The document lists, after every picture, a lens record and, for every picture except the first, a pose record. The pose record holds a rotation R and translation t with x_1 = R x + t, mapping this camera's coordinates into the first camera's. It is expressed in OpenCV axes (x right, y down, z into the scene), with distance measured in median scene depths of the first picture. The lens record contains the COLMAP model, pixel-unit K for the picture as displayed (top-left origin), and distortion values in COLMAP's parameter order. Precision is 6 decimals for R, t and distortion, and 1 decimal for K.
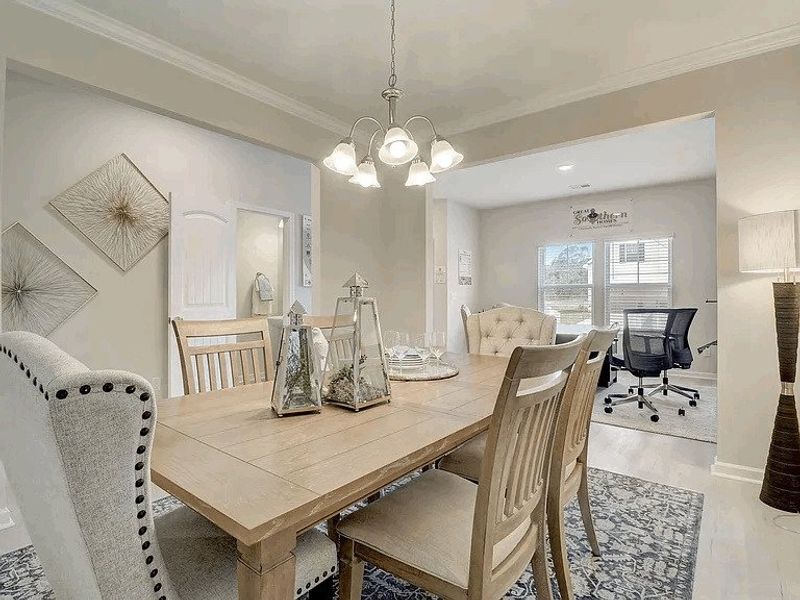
lens RADIAL K [[417.8, 0, 397.8], [0, 417.8, 298.0], [0, 0, 1]] dist [-0.019931, -0.007698]
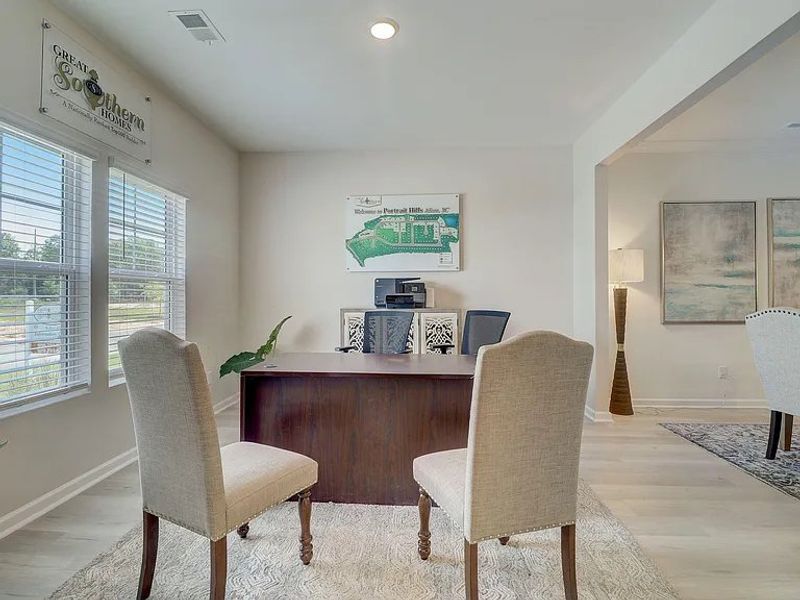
lens RADIAL K [[417.8, 0, 398.7], [0, 417.8, 299.2], [0, 0, 1]] dist [-0.019931, -0.007698]
pose [[-0.564649, -0.005644, 0.825312, -0.007207], [0.000098, 0.999976, 0.006905, -0.018357], [-0.825331, 0.003980, -0.564635, 2.901860]]
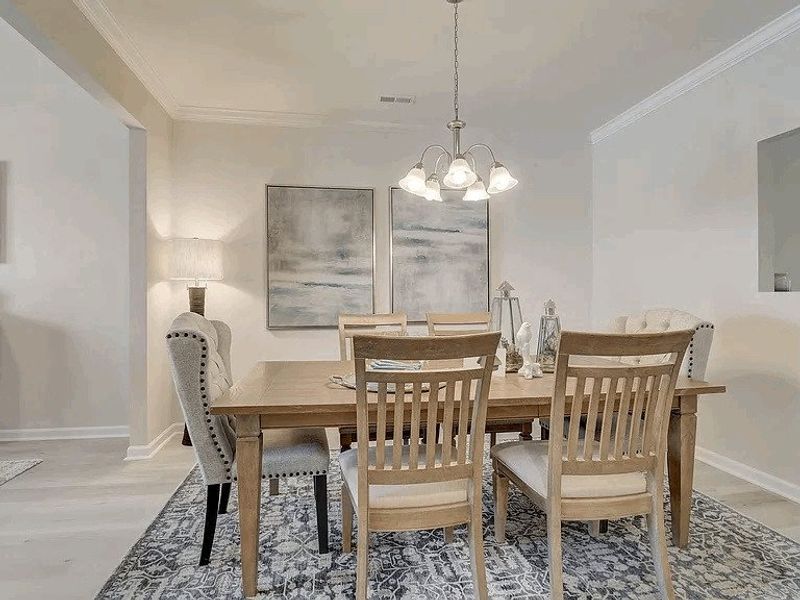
lens RADIAL K [[417.8, 0, 398.8], [0, 417.8, 295.8], [0, 0, 1]] dist [-0.019931, -0.007698]
pose [[-0.745743, -0.002365, 0.666230, -0.264590], [-0.004157, 0.999991, -0.001103, -0.020286], [-0.666221, -0.003592, -0.745746, 2.347207]]
